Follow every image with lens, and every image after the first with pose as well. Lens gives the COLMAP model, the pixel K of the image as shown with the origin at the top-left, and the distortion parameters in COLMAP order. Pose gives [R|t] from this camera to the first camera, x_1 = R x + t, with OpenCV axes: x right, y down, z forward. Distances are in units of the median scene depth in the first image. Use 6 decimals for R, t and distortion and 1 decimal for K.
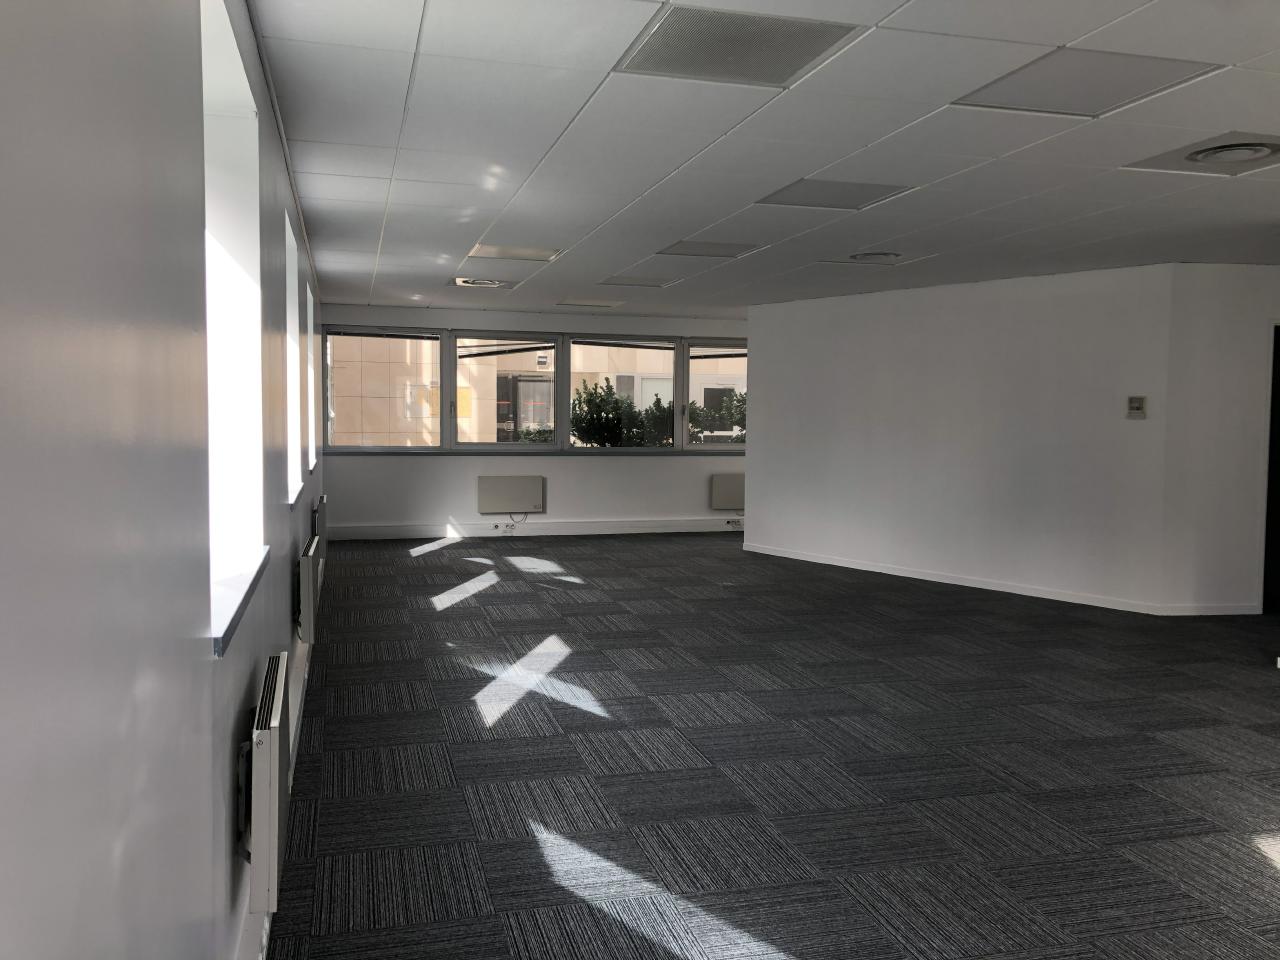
lens RADIAL K [[1042.9, 0, 640.3], [0, 1042.9, 476.6], [0, 0, 1]] dist [0.045157, -0.002796]
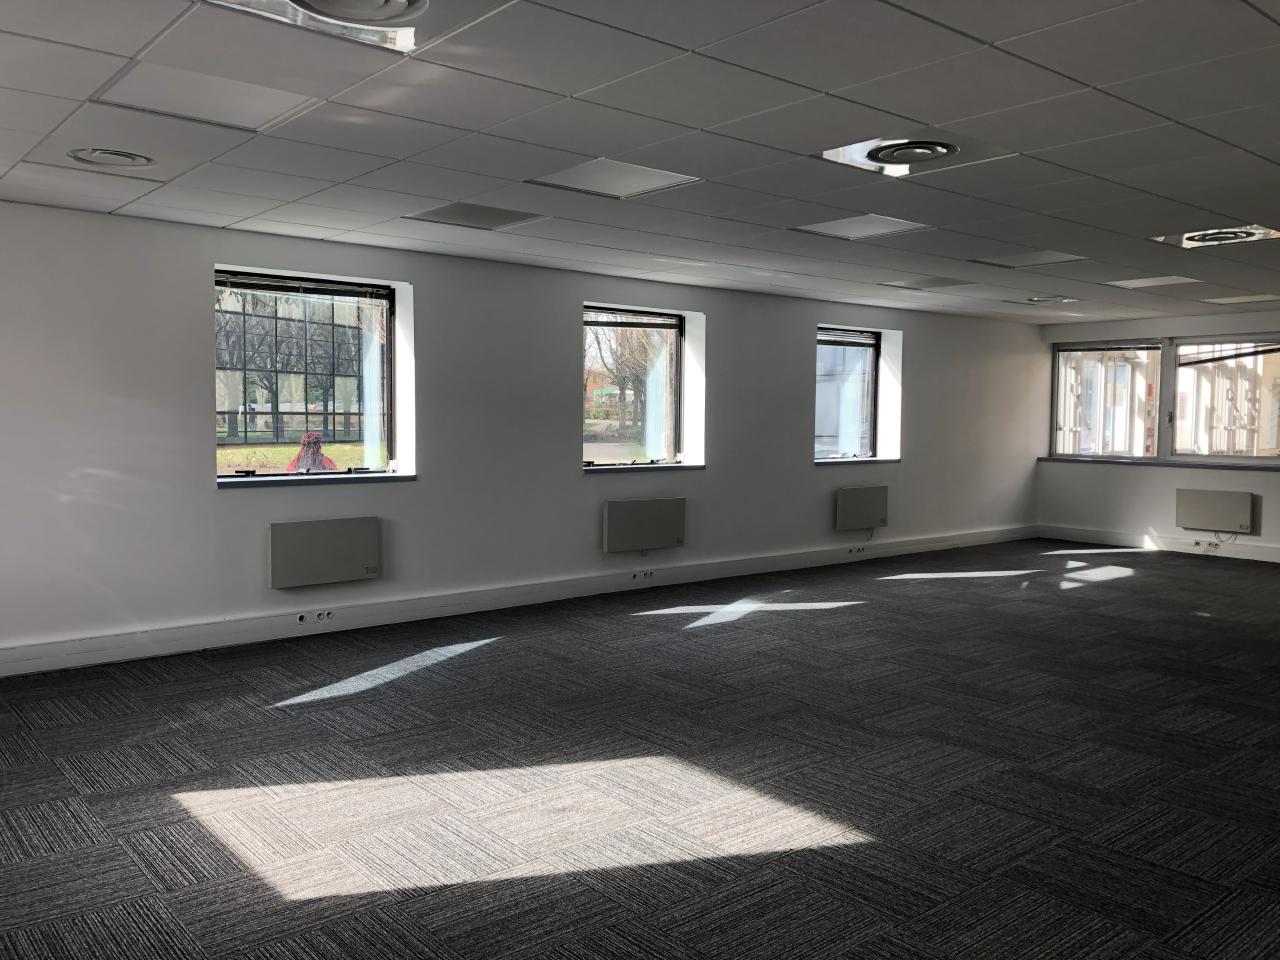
lens RADIAL K [[1042.9, 0, 638.6], [0, 1042.9, 480.0], [0, 0, 1]] dist [0.045157, -0.002796]
pose [[0.401715, 0.047136, -0.914551, 0.531949], [-0.062514, 0.997756, 0.023966, -0.000588], [0.913629, 0.047545, 0.403760, 0.153152]]
